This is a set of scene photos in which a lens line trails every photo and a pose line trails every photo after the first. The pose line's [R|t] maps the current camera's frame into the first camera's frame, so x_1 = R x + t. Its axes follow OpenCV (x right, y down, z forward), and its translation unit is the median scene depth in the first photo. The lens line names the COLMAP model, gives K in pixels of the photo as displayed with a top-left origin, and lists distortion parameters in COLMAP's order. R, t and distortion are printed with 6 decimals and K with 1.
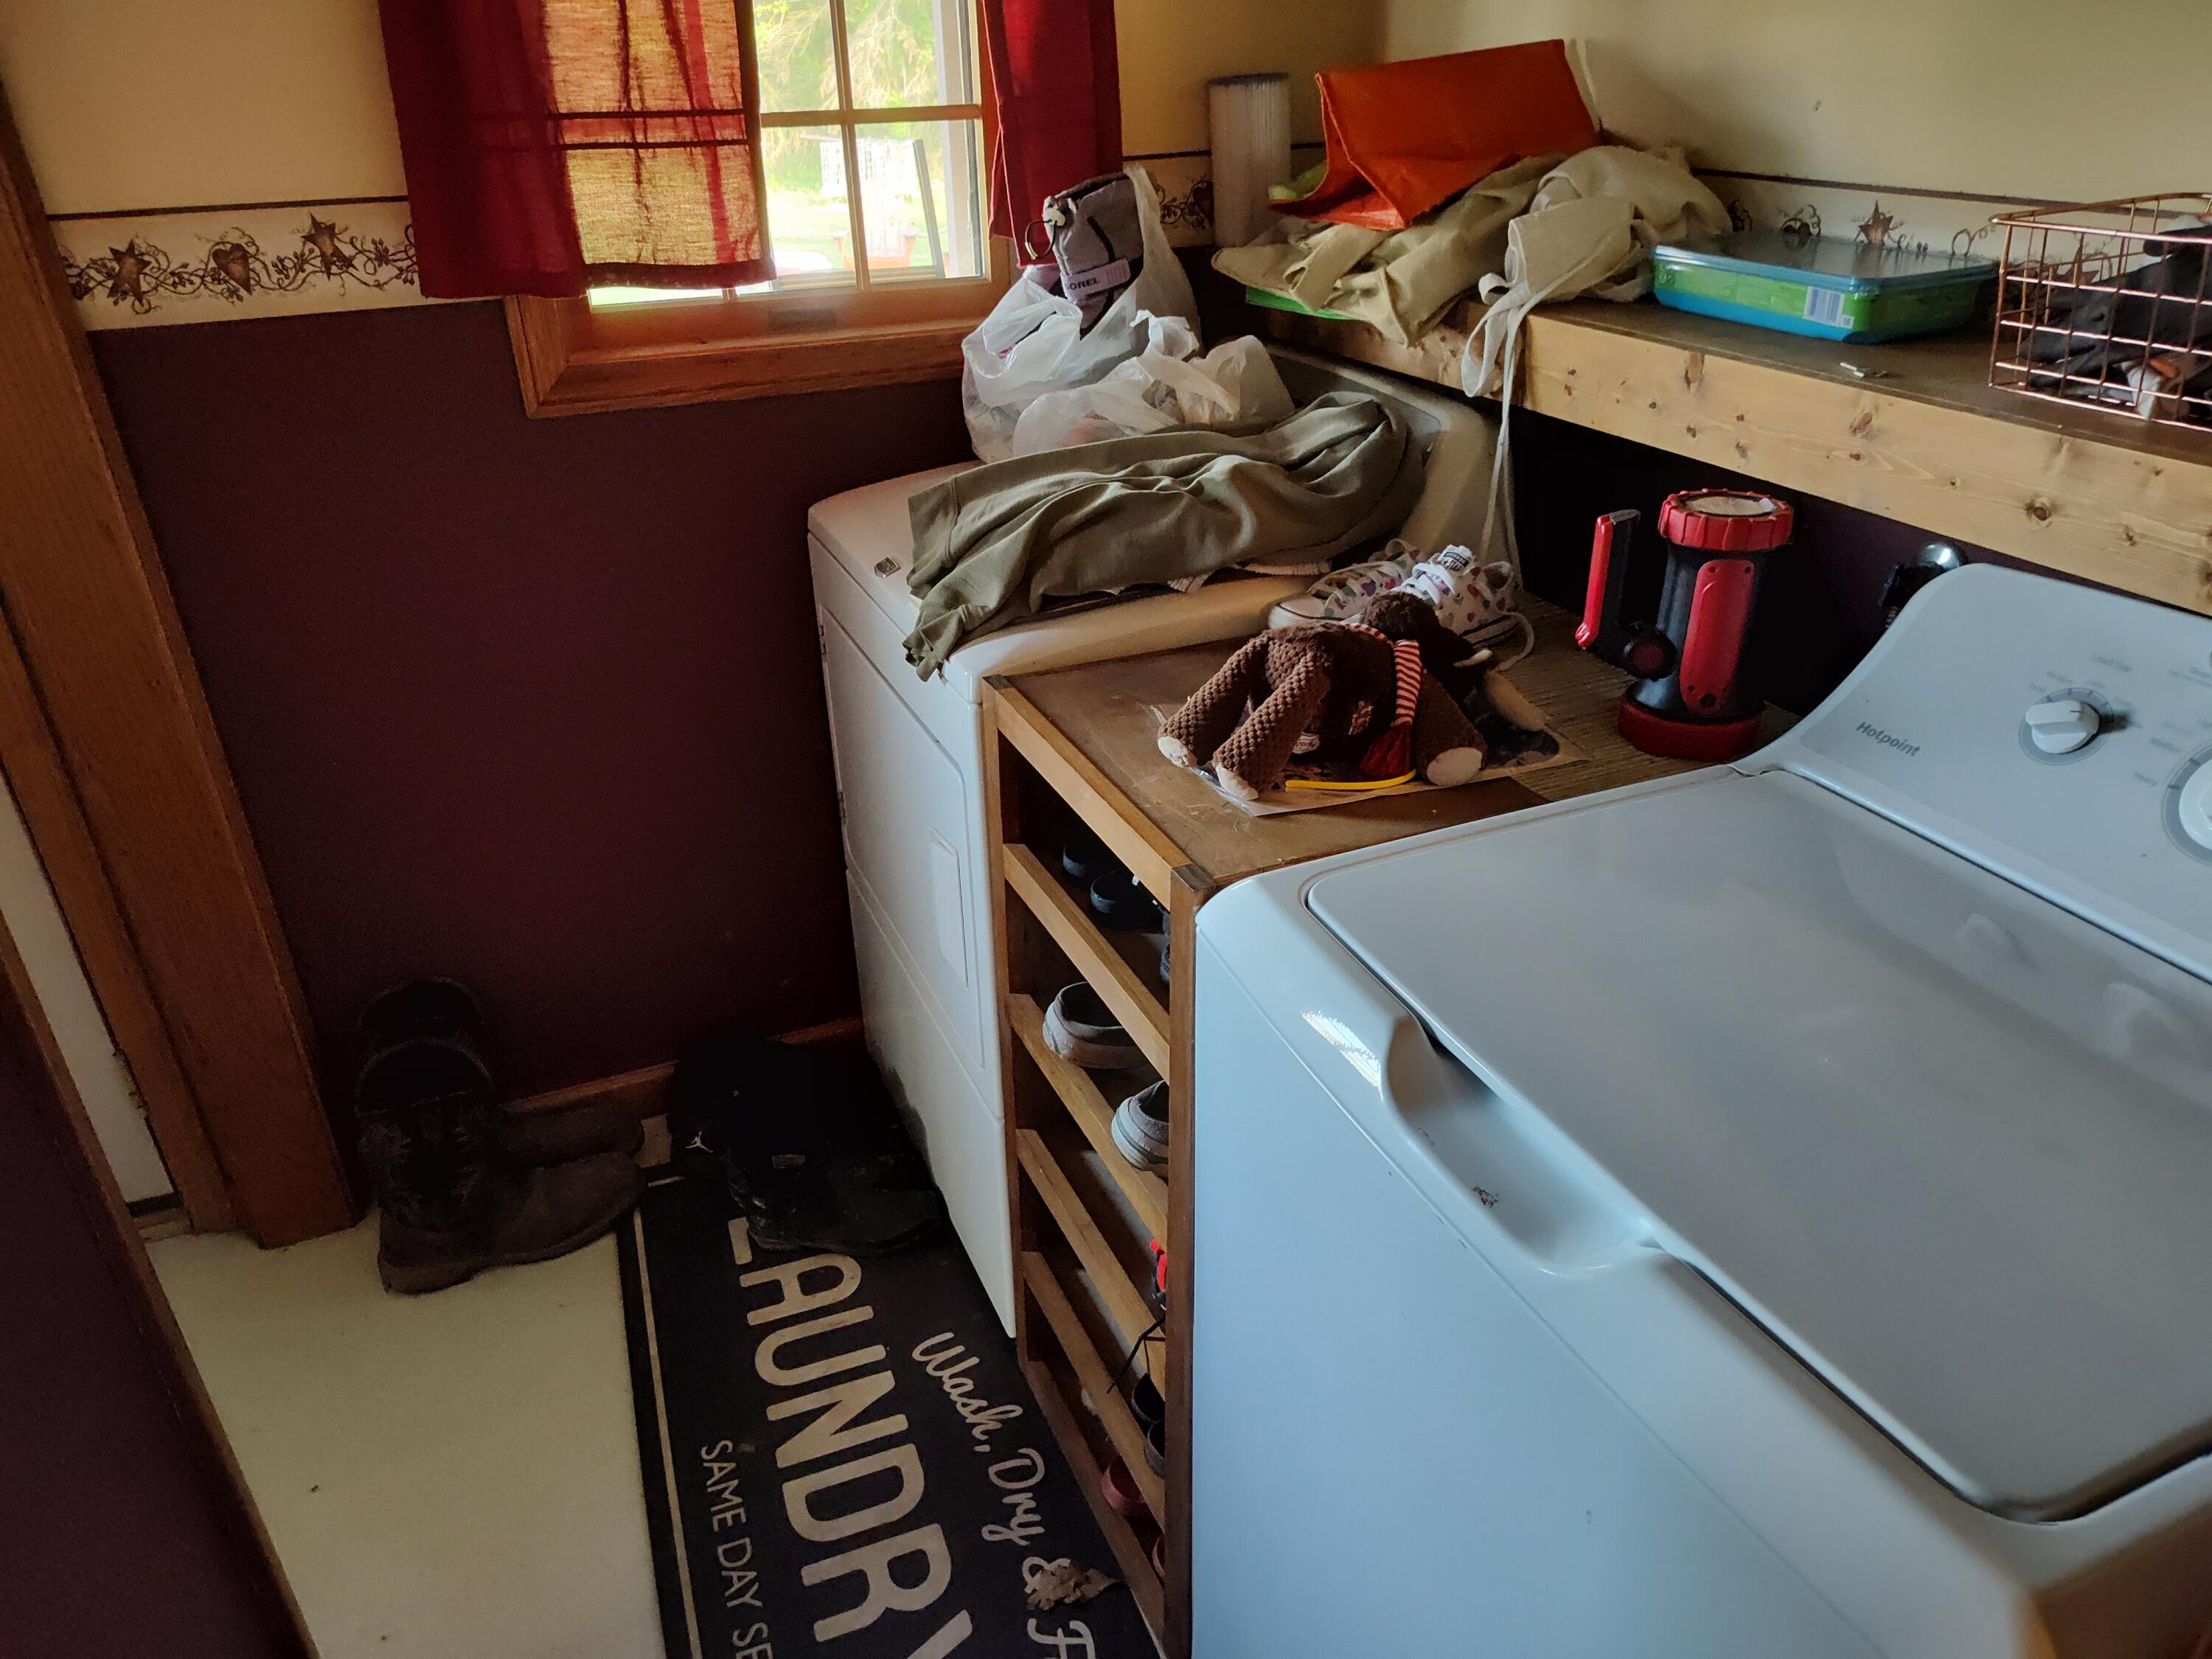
lens RADIAL K [[1499.5, 0, 1104.1], [0, 1499.5, 840.1], [0, 0, 1]] dist [0.001498, -0.000179]
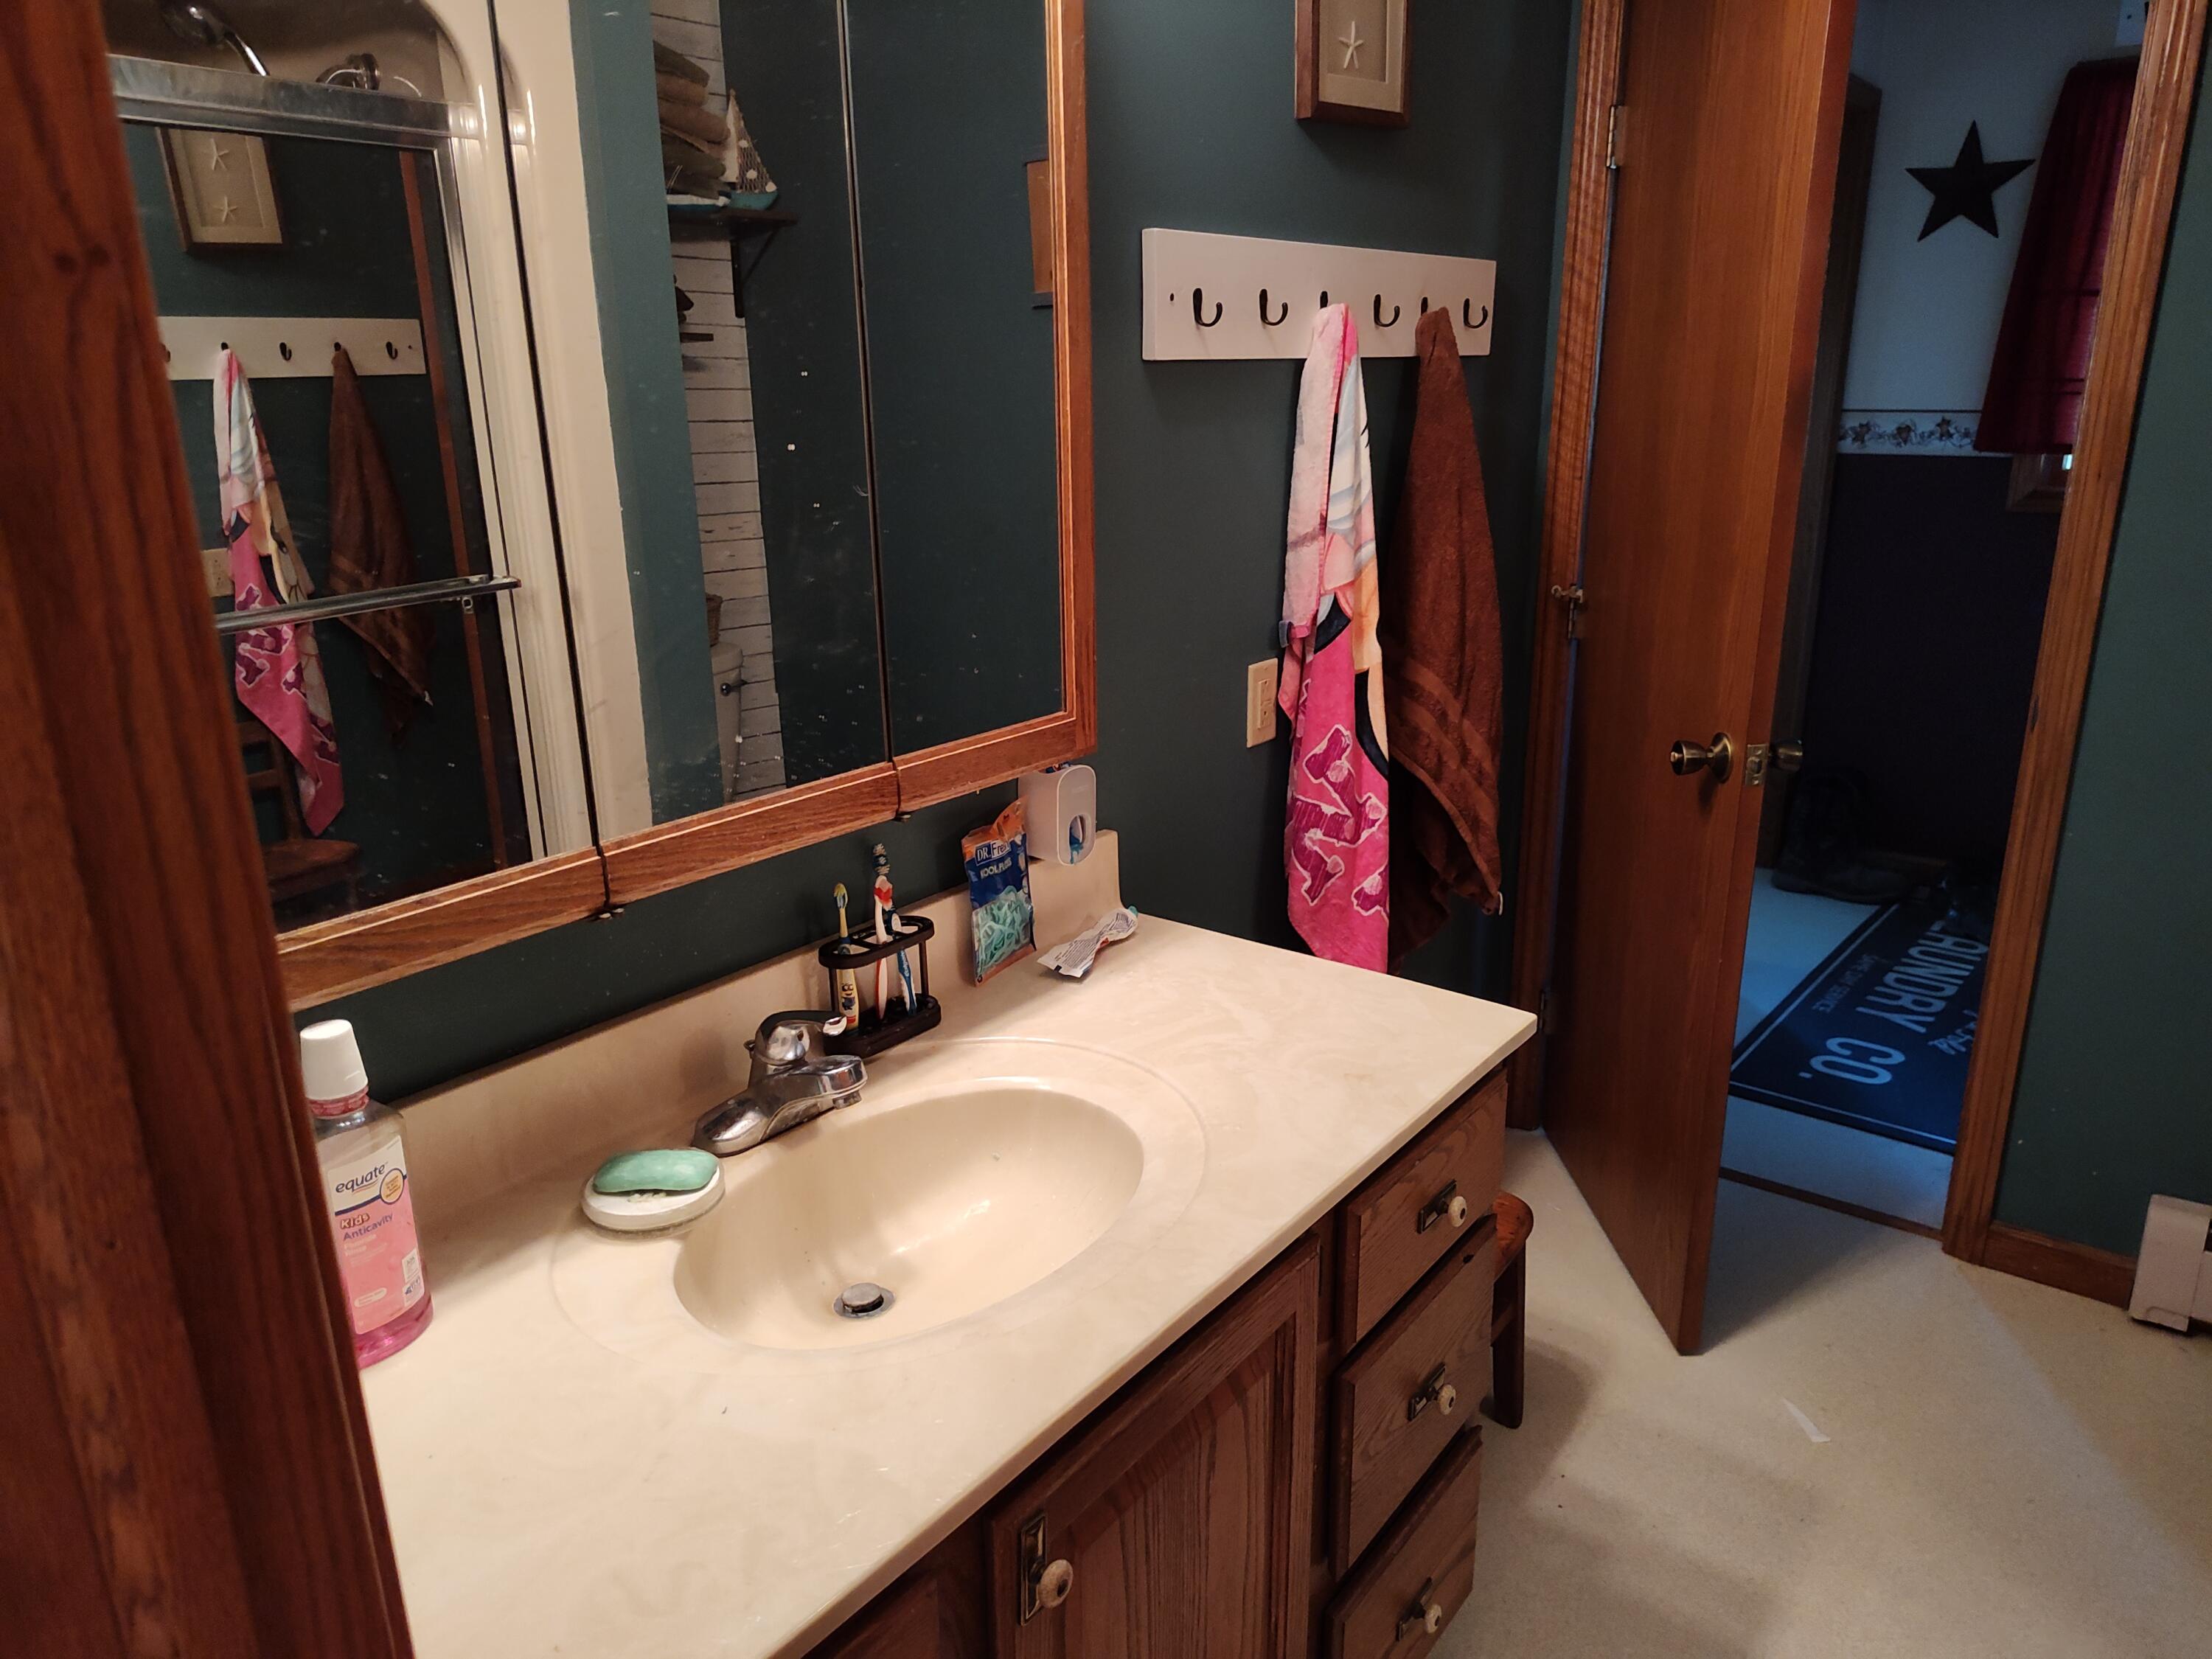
lens RADIAL K [[1499.5, 0, 1103.5], [0, 1499.5, 826.9], [0, 0, 1]] dist [0.001498, -0.000179]
pose [[0.486902, 0.282173, -0.826623, 0.986662], [-0.406156, 0.910984, 0.071734, 0.555294], [0.773281, 0.300811, 0.558166, -1.180207]]
